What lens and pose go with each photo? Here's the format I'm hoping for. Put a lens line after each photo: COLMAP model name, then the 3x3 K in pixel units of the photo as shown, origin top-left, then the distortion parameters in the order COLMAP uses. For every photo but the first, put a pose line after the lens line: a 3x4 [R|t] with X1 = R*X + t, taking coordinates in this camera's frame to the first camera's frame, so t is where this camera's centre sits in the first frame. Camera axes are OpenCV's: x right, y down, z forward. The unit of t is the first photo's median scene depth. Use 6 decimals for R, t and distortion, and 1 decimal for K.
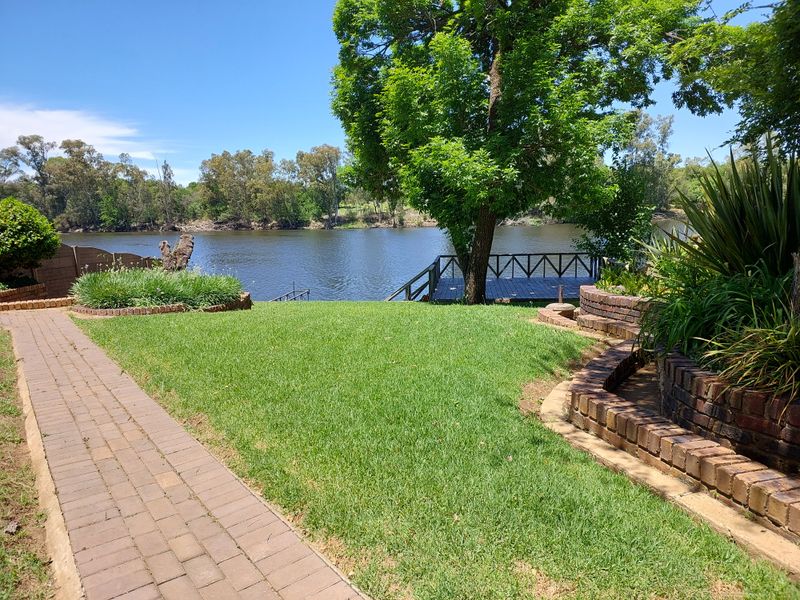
lens RADIAL K [[541.2, 0, 407.7], [0, 541.2, 308.1], [0, 0, 1]] dist [0.061667, -0.056660]
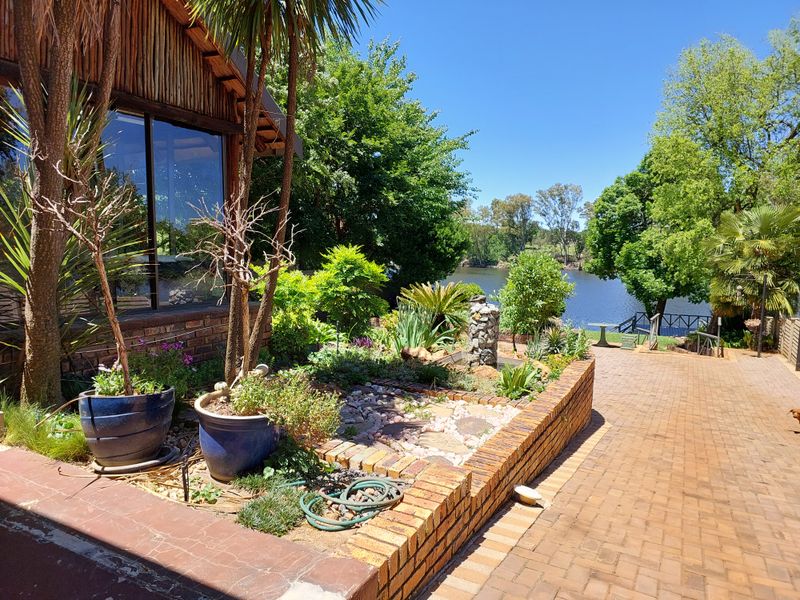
lens RADIAL K [[541.2, 0, 403.5], [0, 541.2, 304.6], [0, 0, 1]] dist [0.061667, -0.056660]
pose [[0.946716, 0.067856, -0.314840, -0.010269], [-0.089341, 0.994520, -0.054301, 0.004747], [0.309430, 0.079536, 0.947590, -0.096922]]
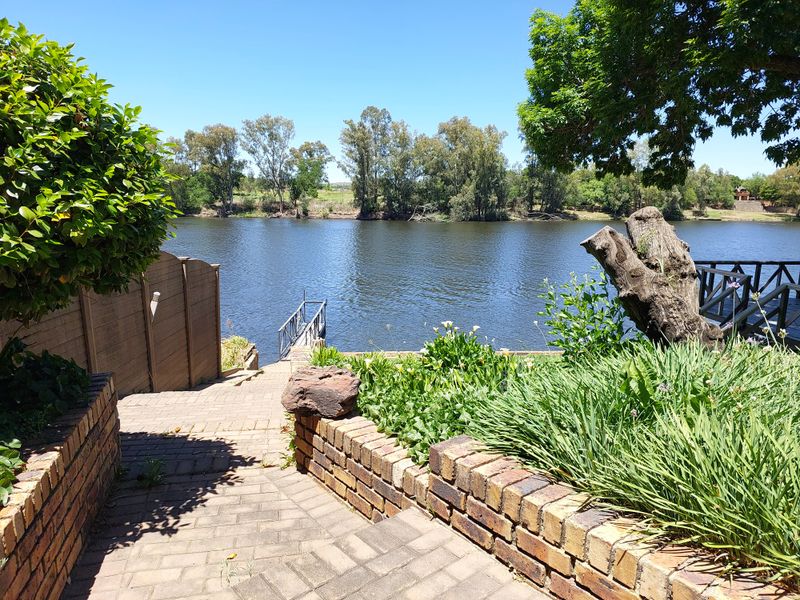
lens RADIAL K [[541.2, 0, 400.8], [0, 541.2, 305.2], [0, 0, 1]] dist [0.061667, -0.056660]
pose [[0.980346, 0.003248, 0.197261, -0.033281], [-0.004457, 0.999974, 0.005686, -0.004685], [-0.197237, -0.006453, 0.980335, 0.041385]]
